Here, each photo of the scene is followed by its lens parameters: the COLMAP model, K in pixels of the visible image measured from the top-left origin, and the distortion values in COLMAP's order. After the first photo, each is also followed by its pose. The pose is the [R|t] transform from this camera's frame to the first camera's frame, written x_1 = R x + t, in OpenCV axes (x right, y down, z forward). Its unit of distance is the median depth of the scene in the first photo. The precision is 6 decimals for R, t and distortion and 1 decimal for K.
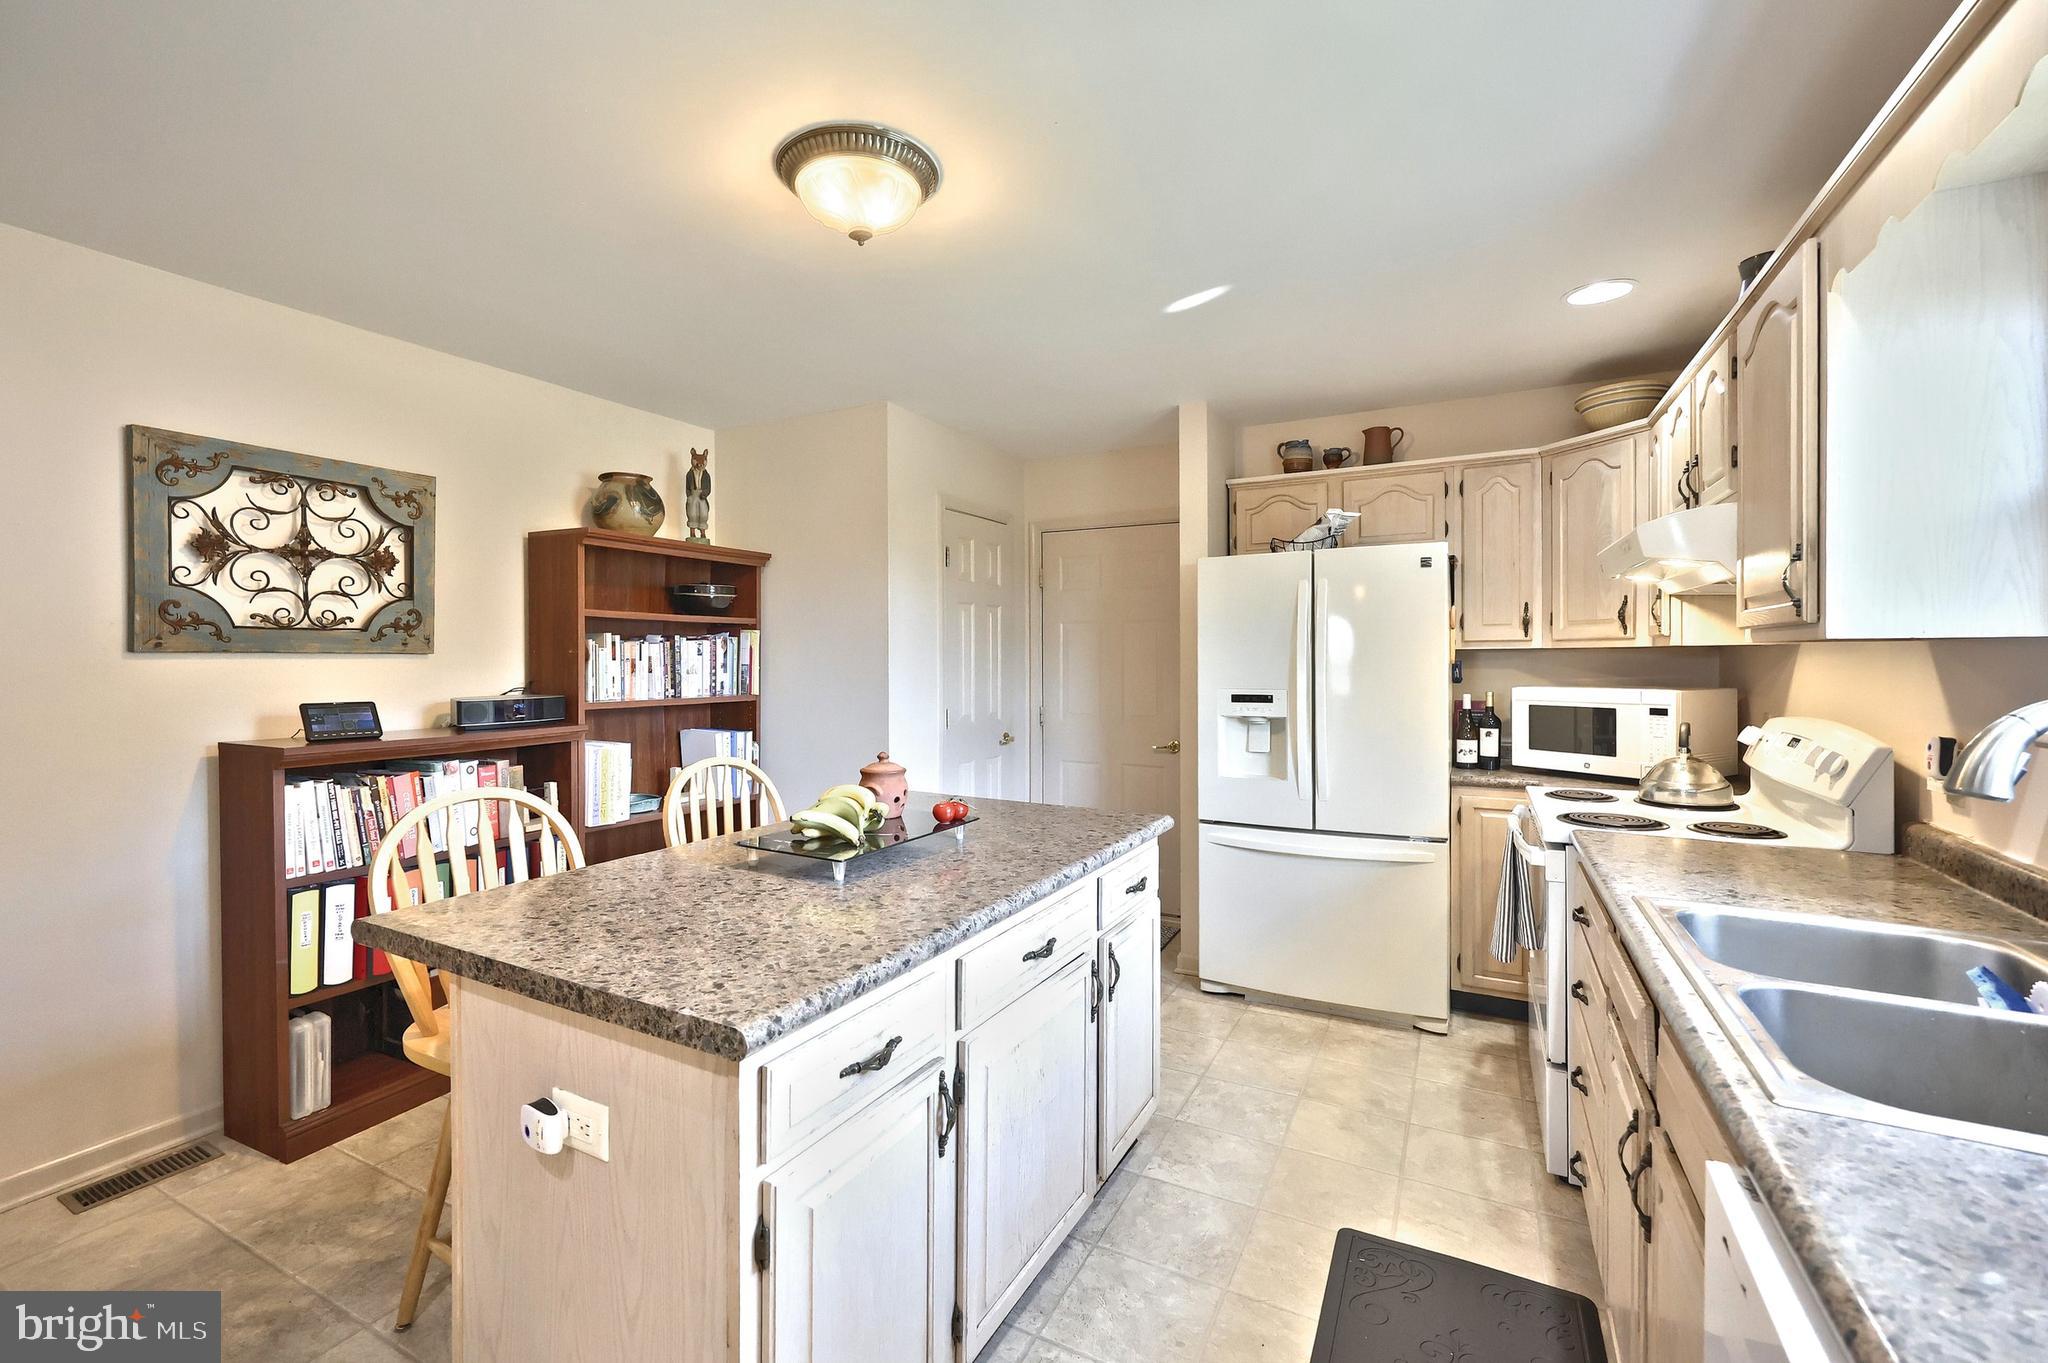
lens RADIAL K [[833.2, 0, 1020.5], [0, 833.2, 686.5], [0, 0, 1]] dist [-0.000432, -0.000057]
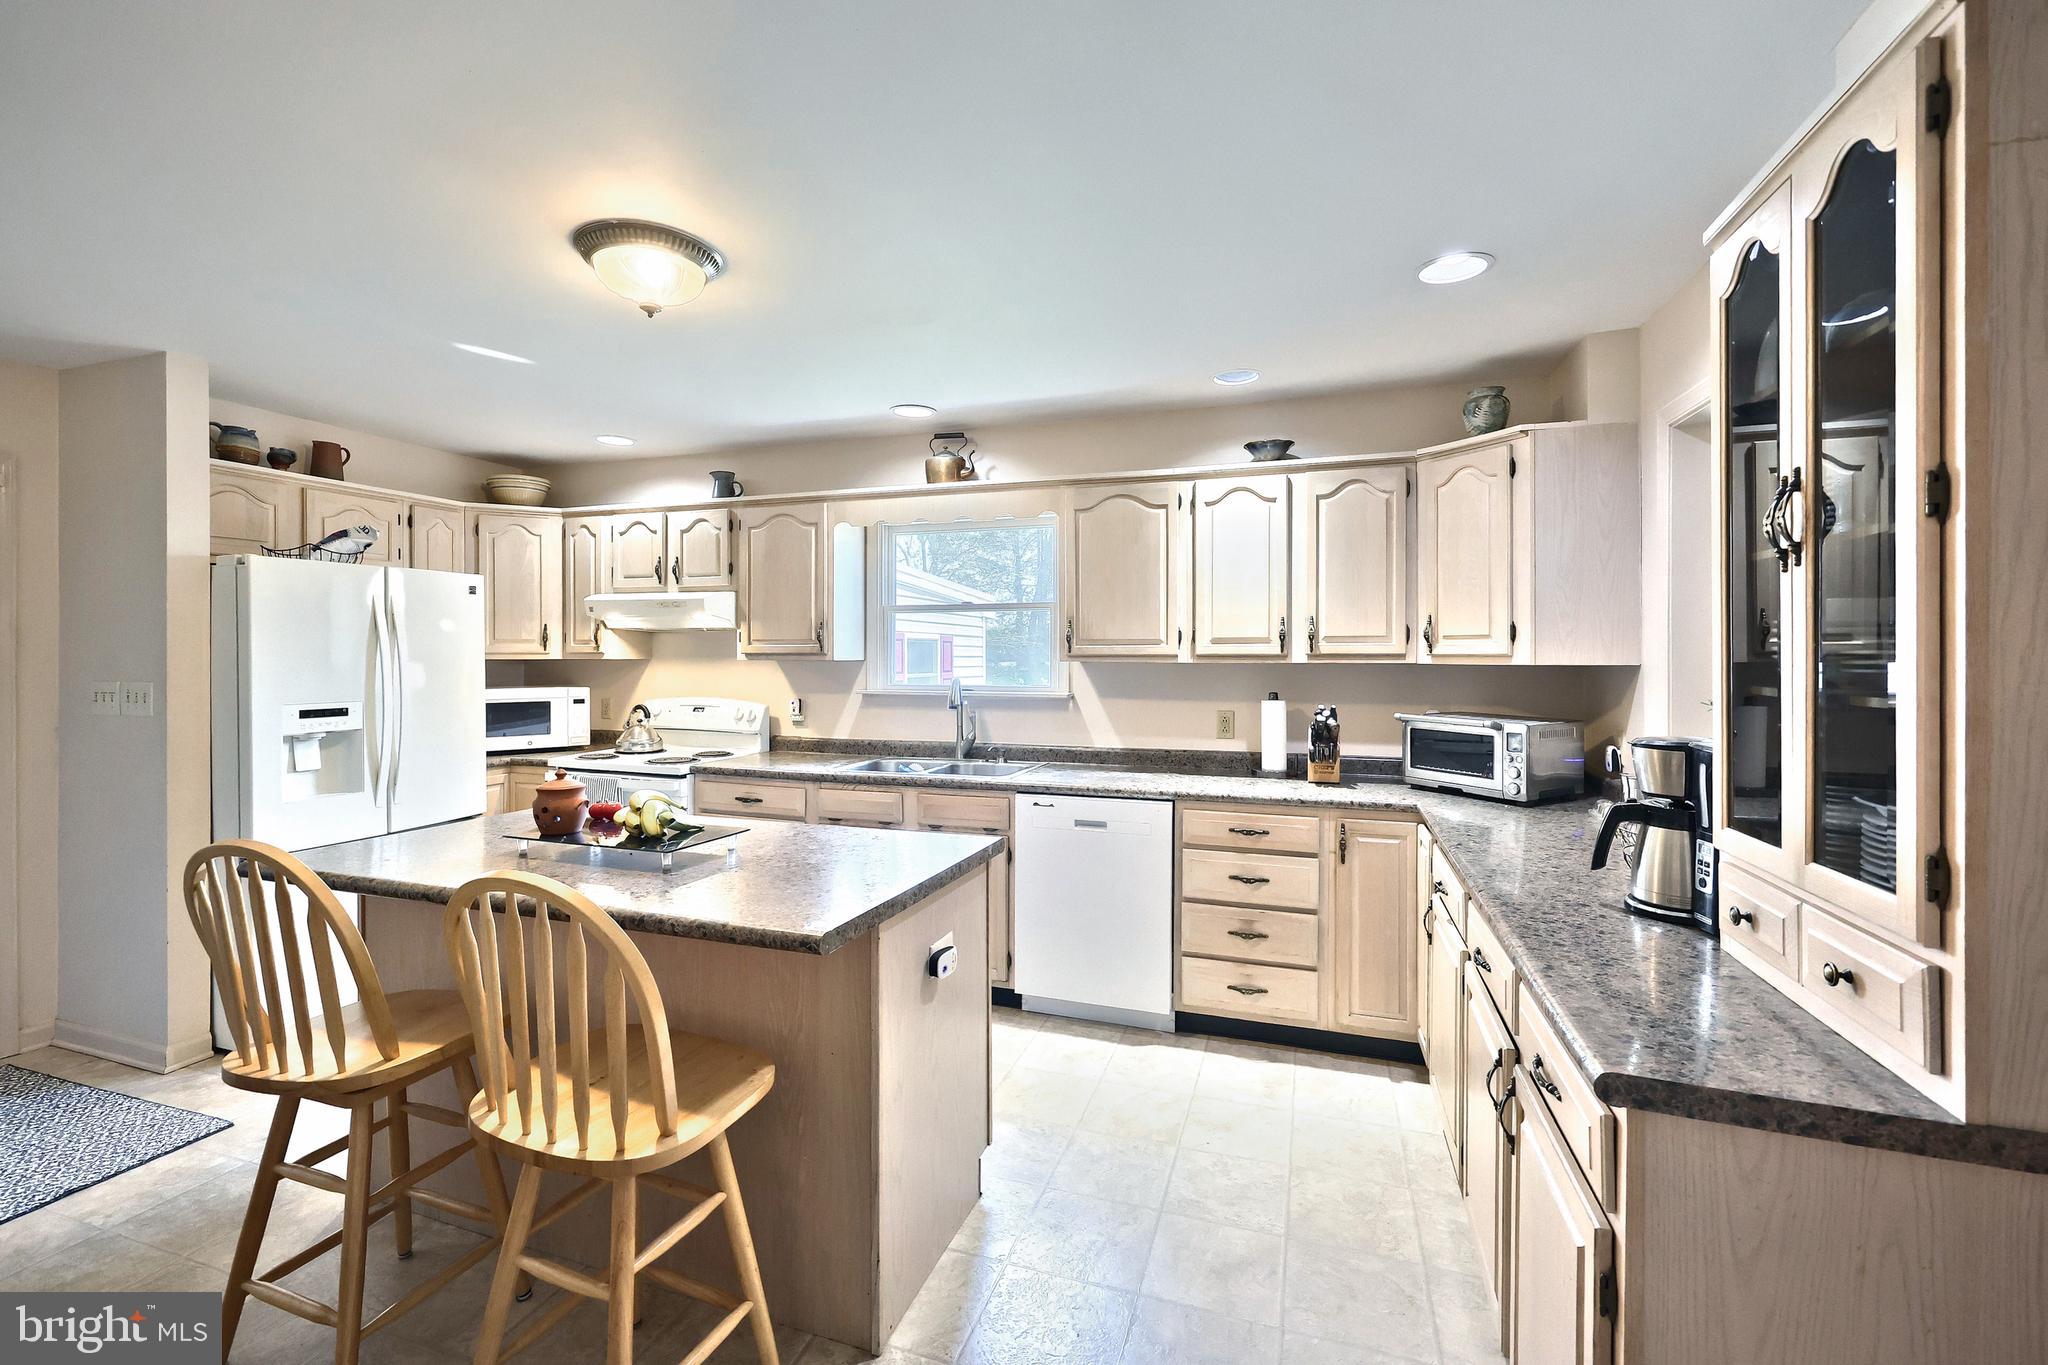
lens RADIAL K [[822.1, 0, 1021.7], [0, 822.1, 660.4], [0, 0, 1]] dist [-0.000087, -0.000007]
pose [[-0.161428, -0.000296, 0.986885, -0.792526], [0.036499, 0.999314, 0.006270, -0.022775], [-0.986209, 0.037033, -0.161306, 0.383396]]
